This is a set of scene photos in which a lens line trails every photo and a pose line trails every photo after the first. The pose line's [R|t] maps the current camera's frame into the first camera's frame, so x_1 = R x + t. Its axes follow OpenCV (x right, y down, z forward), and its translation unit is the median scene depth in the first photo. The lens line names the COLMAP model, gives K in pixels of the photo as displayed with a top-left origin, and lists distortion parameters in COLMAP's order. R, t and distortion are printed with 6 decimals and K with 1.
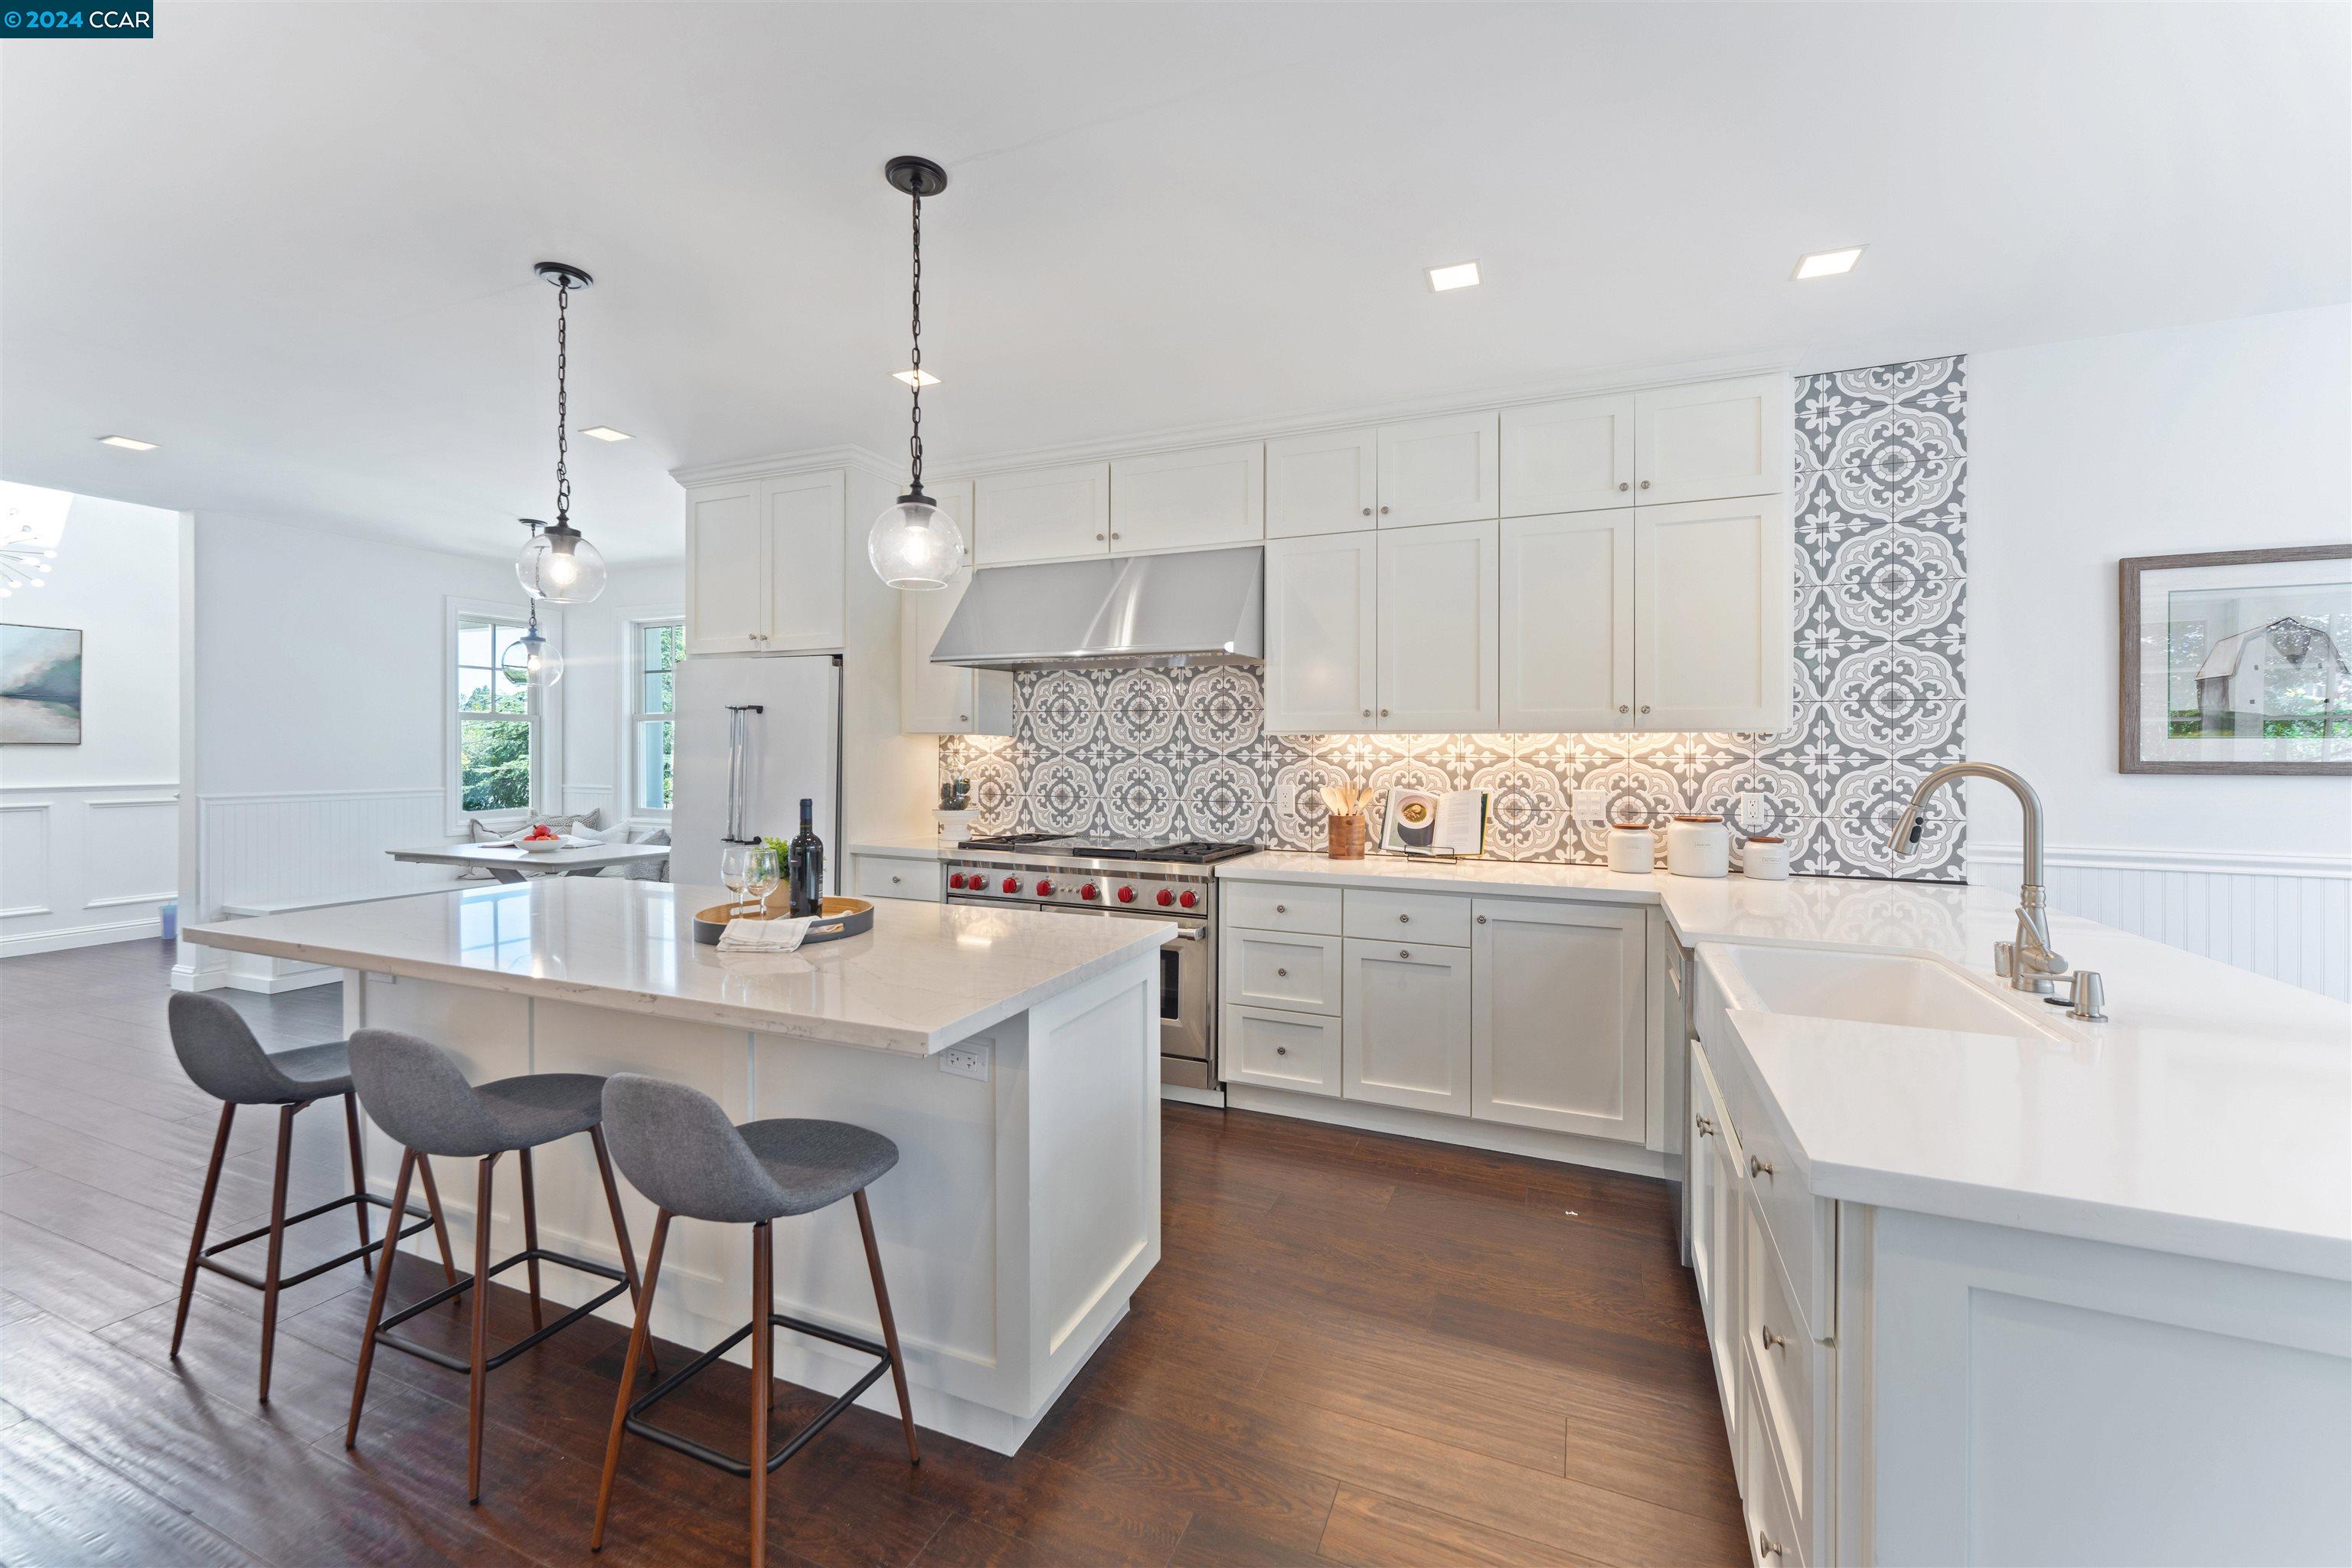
lens RADIAL K [[961.5, 0, 1162.0], [0, 961.5, 760.1], [0, 0, 1]] dist [0.001817, 0.000148]
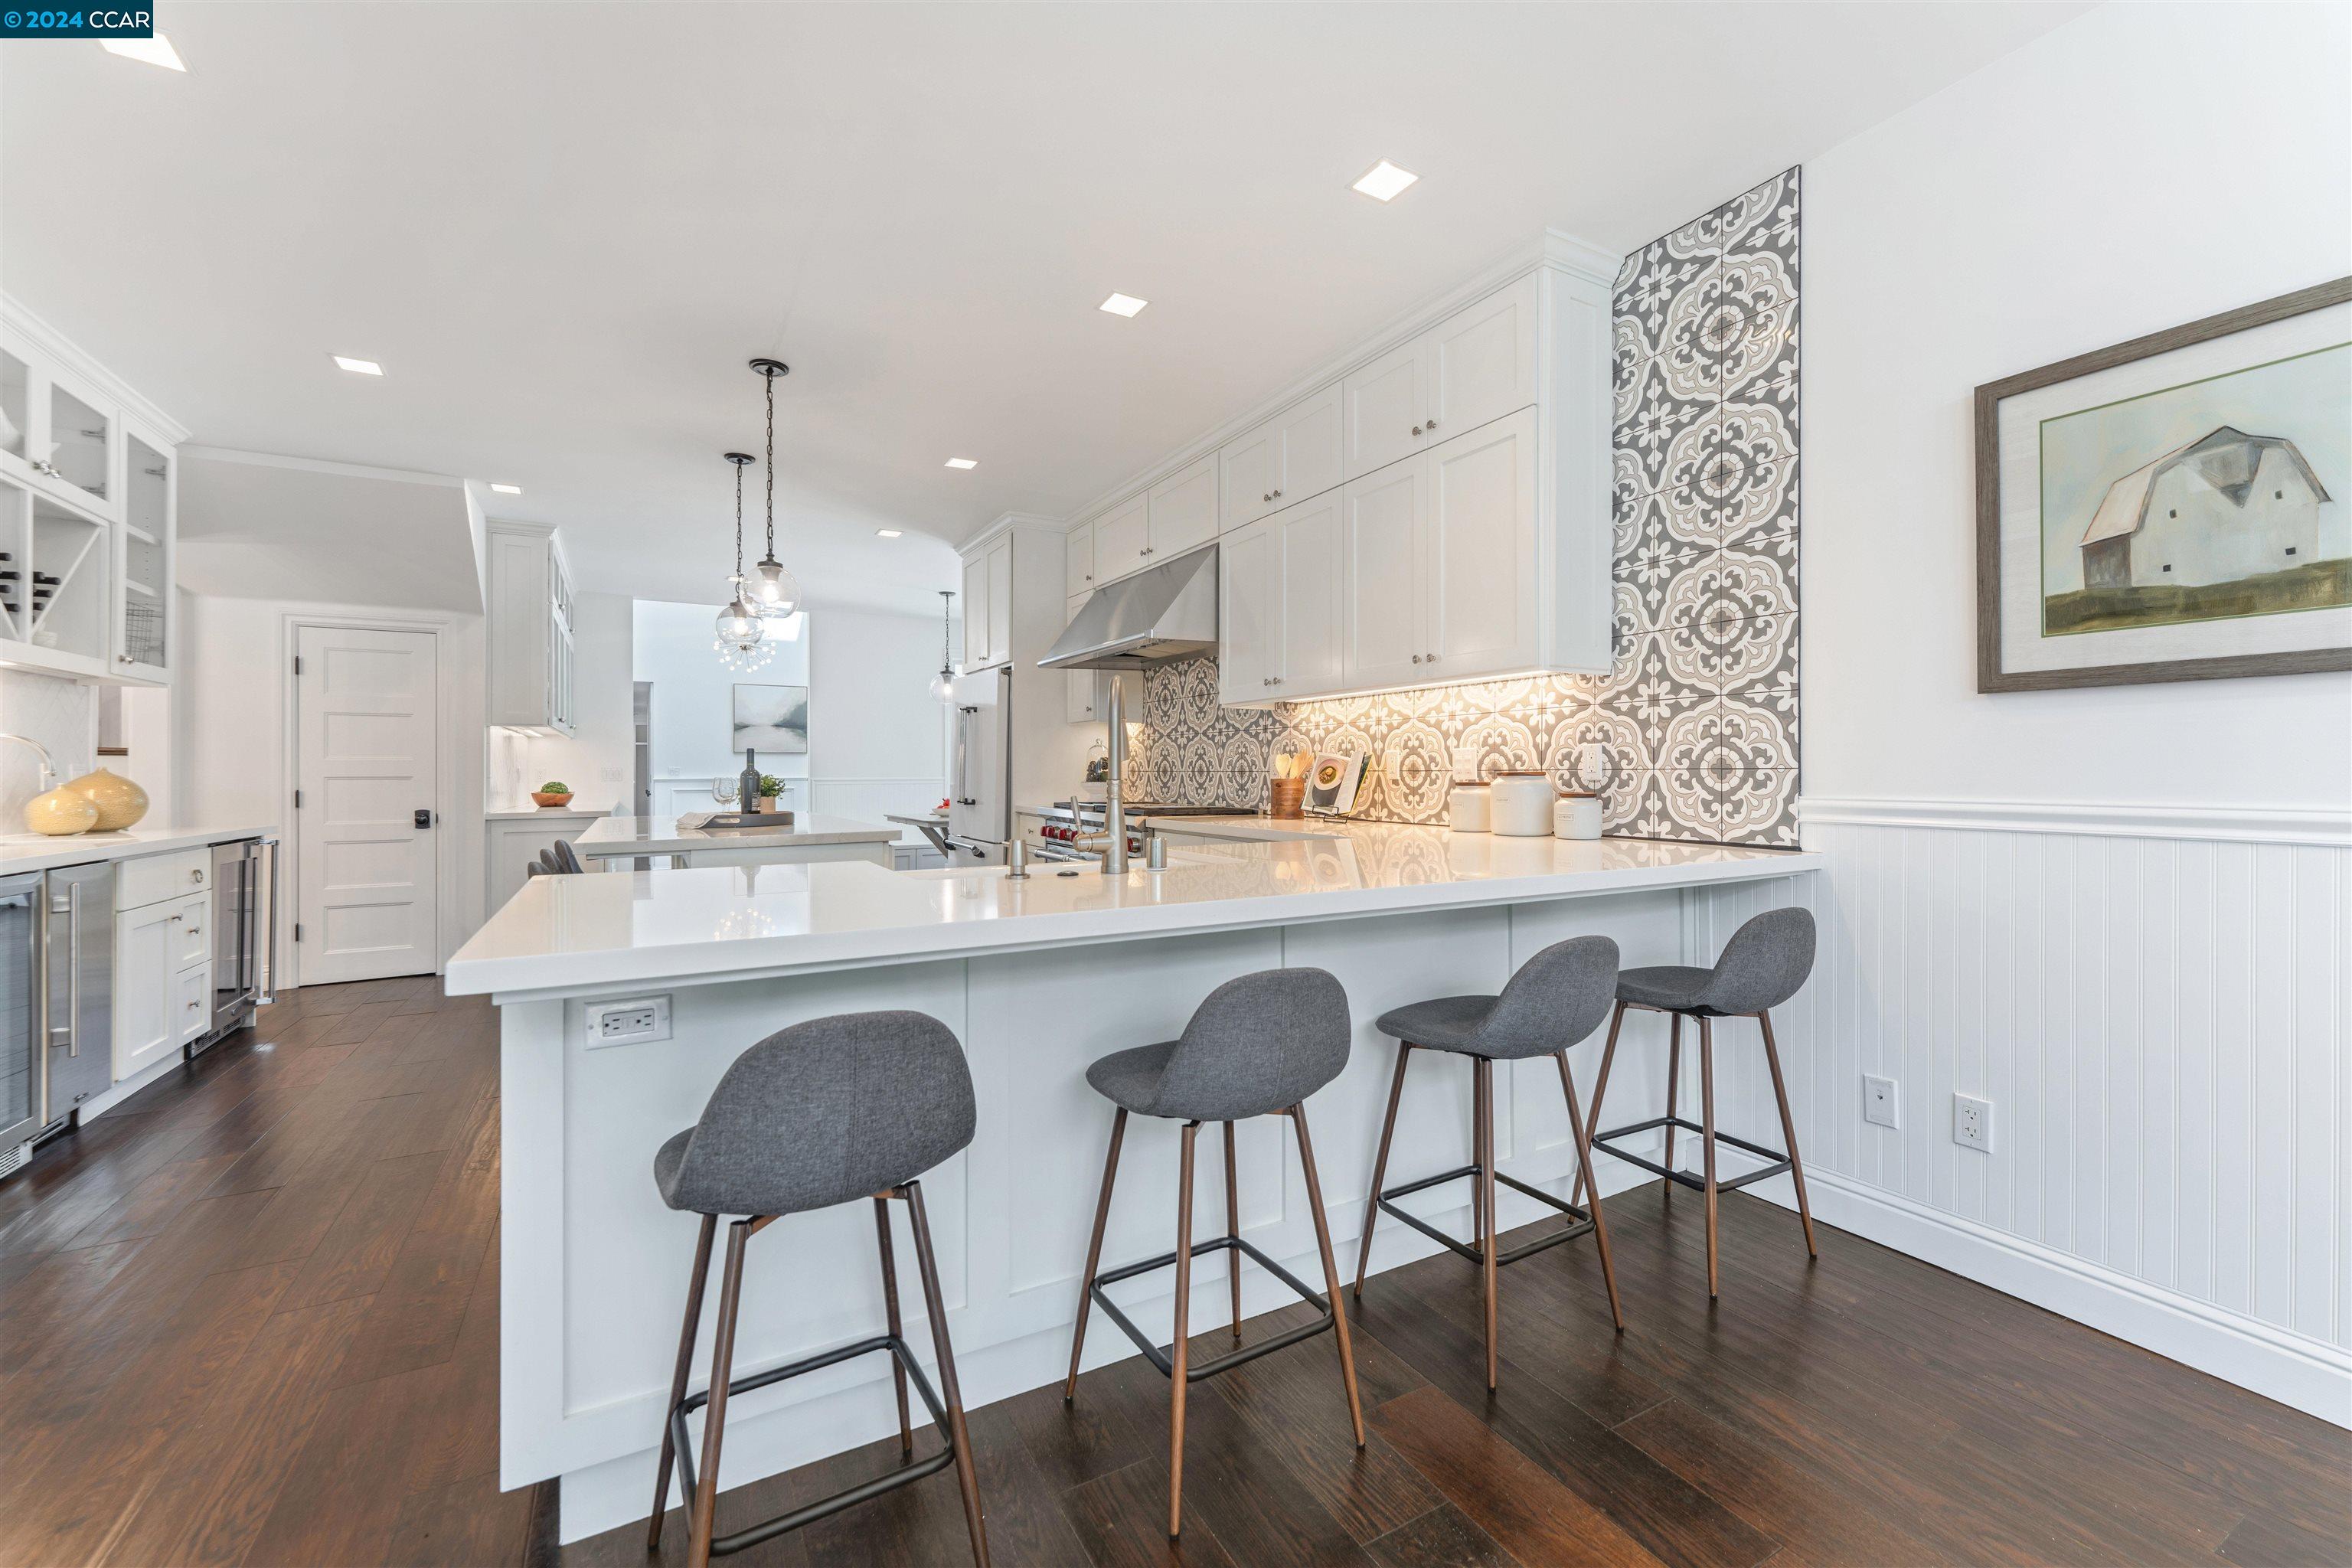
lens RADIAL K [[942.4, 0, 1167.3], [0, 942.4, 777.8], [0, 0, 1]] dist [-0.002388, -0.000213]
pose [[0.795498, -0.004183, -0.605942, 0.854713], [0.004393, 0.999990, -0.001137, 0.066515], [0.605941, -0.001758, 0.795508, 0.088861]]
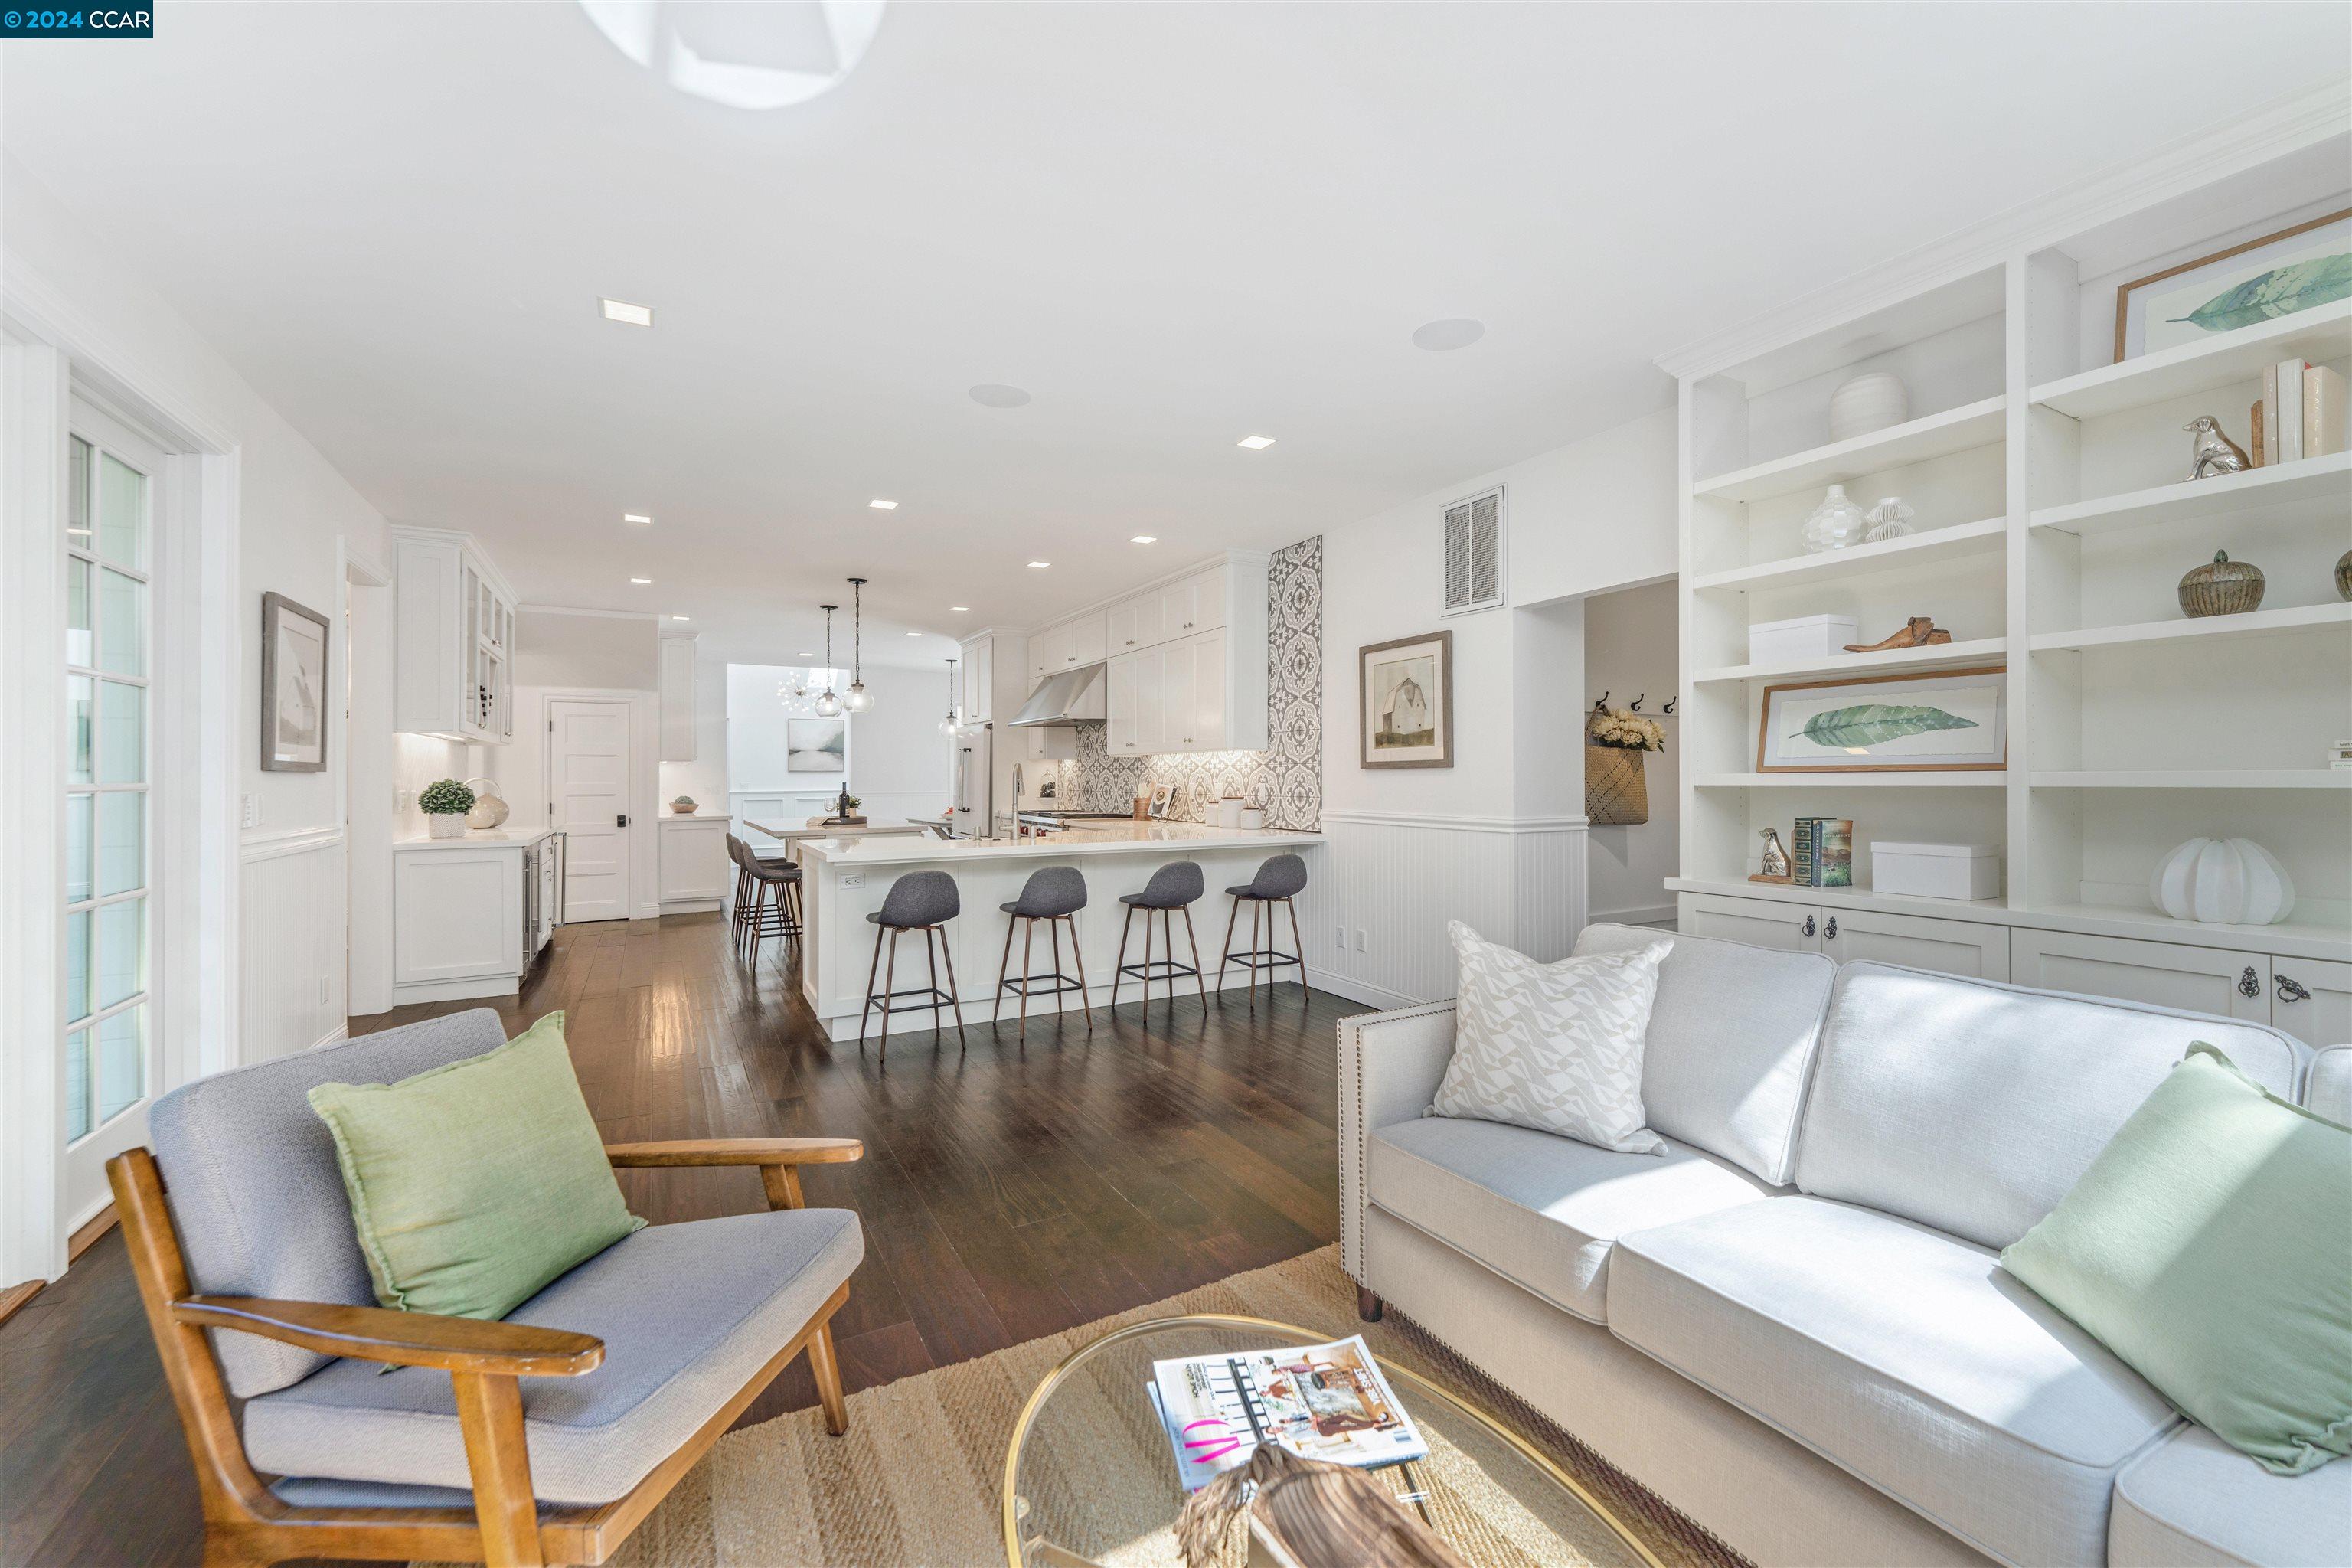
lens RADIAL K [[910.7, 0, 1155.9], [0, 910.7, 777.7], [0, 0, 1]] dist [0.000666, 0.000077]
pose [[0.790822, -0.008489, -0.611988, 1.560095], [0.004492, 0.999957, -0.008066, 0.037210], [0.612030, 0.003629, 0.790826, -0.495698]]
